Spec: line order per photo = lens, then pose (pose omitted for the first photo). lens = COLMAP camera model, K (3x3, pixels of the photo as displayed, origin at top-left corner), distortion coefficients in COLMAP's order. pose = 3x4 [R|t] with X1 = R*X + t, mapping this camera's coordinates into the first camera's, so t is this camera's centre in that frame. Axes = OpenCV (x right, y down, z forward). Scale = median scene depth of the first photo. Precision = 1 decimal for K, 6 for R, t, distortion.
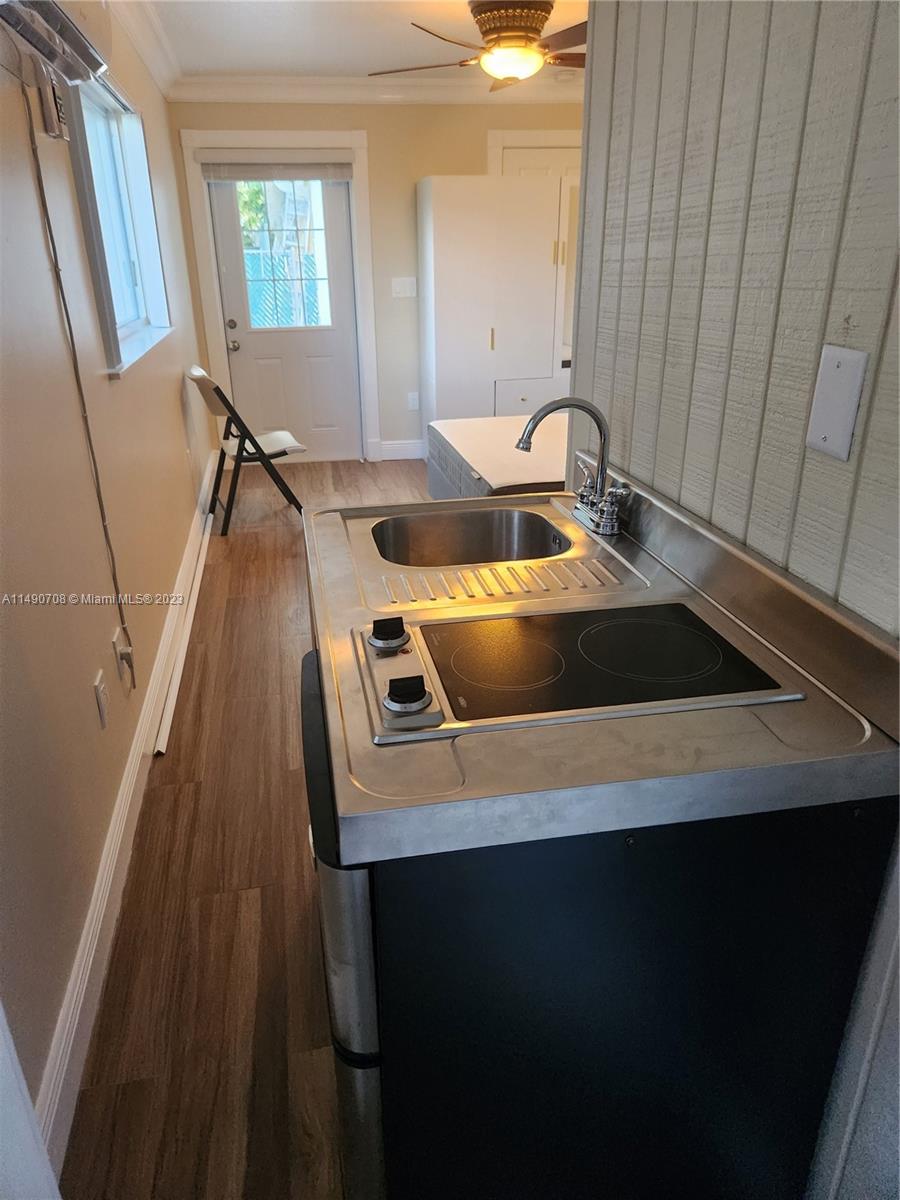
lens RADIAL K [[794.4, 0, 439.6], [0, 794.4, 579.6], [0, 0, 1]] dist [0.078100, -0.074786]
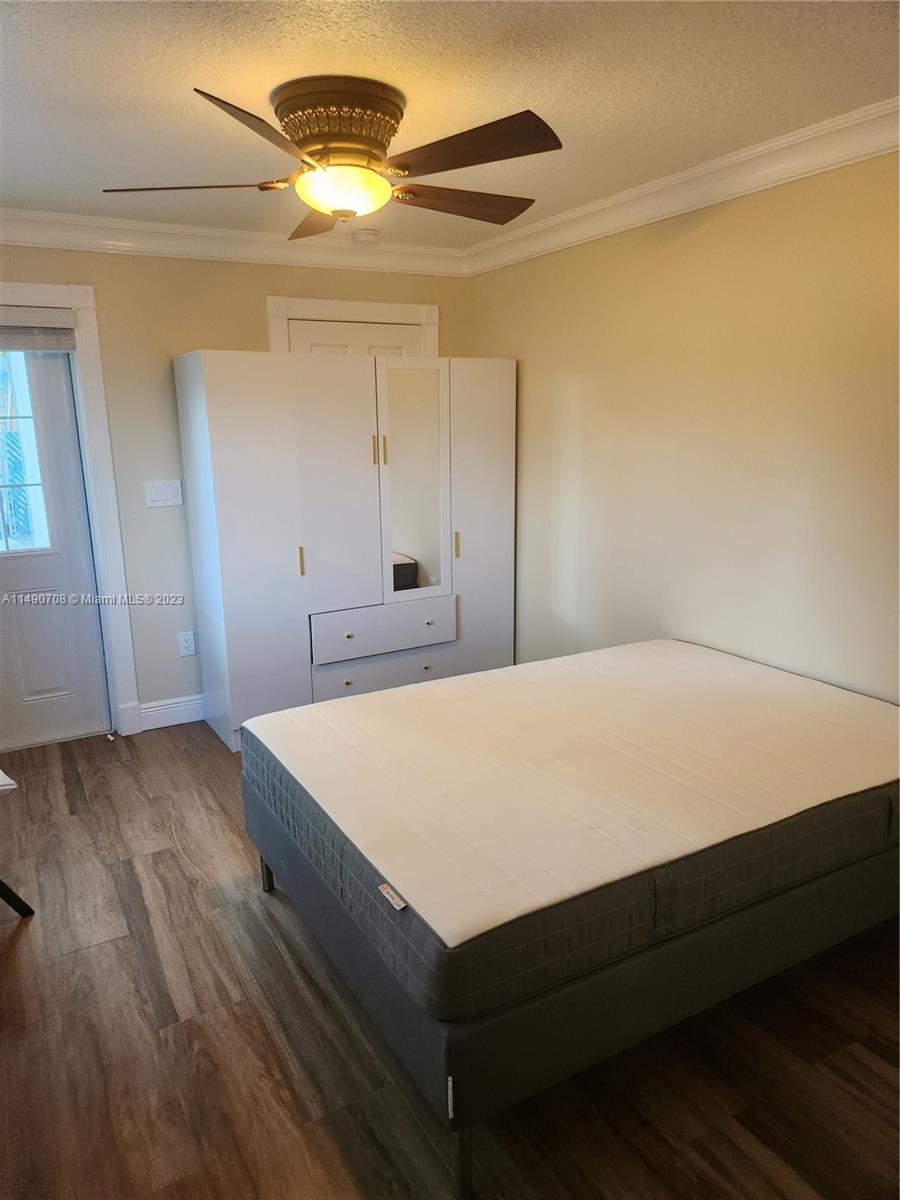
lens RADIAL K [[812.9, 0, 443.1], [0, 812.9, 603.3], [0, 0, 1]] dist [0.086968, -0.081528]
pose [[0.949571, -0.069548, 0.305743, -0.040908], [0.120073, 0.981417, -0.149675, -0.139470], [-0.289652, 0.178838, 0.940276, 0.280149]]
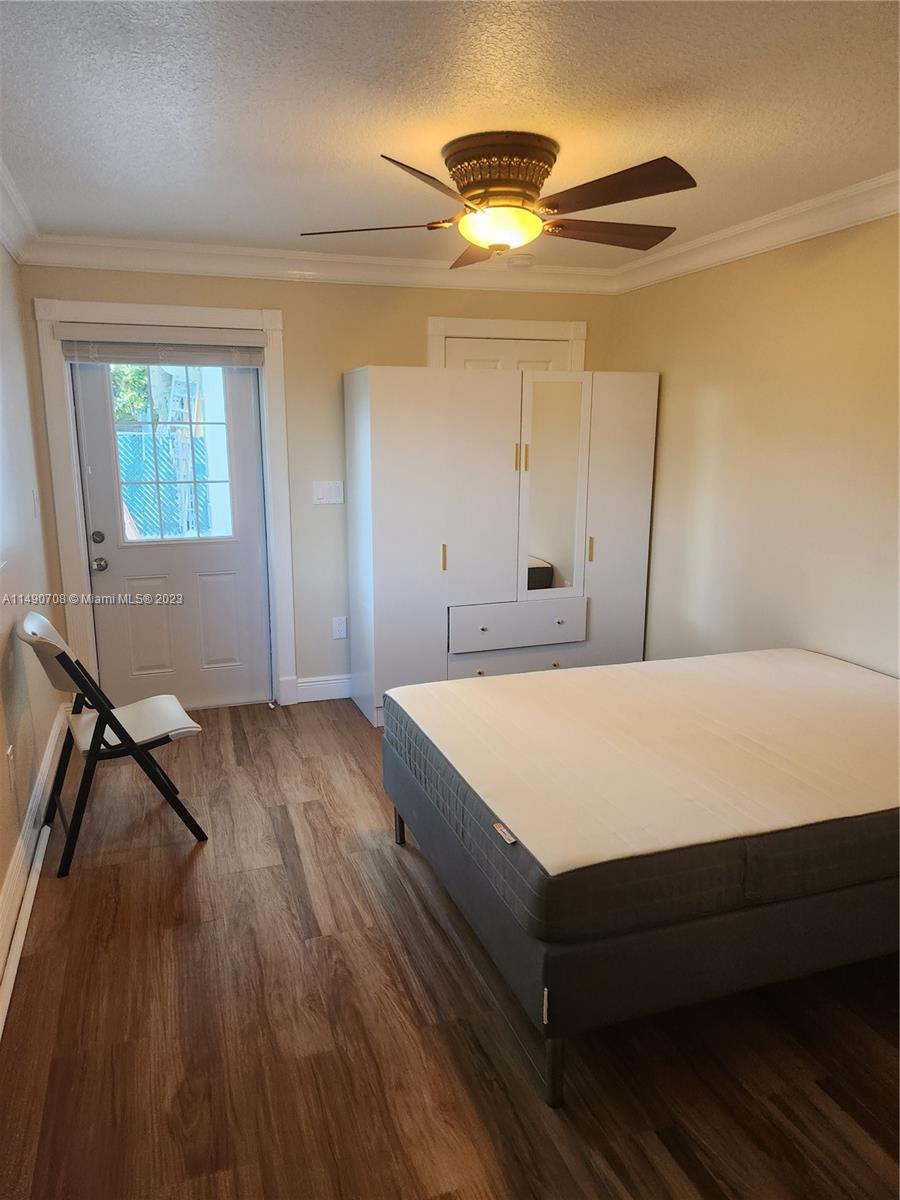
lens RADIAL K [[812.9, 0, 443.1], [0, 812.9, 603.3], [0, 0, 1]] dist [0.086968, -0.081528]
pose [[0.990152, -0.013084, 0.139383, -0.048527], [0.037904, 0.983491, -0.176942, -0.114788], [-0.134767, 0.180483, 0.974302, 0.226779]]
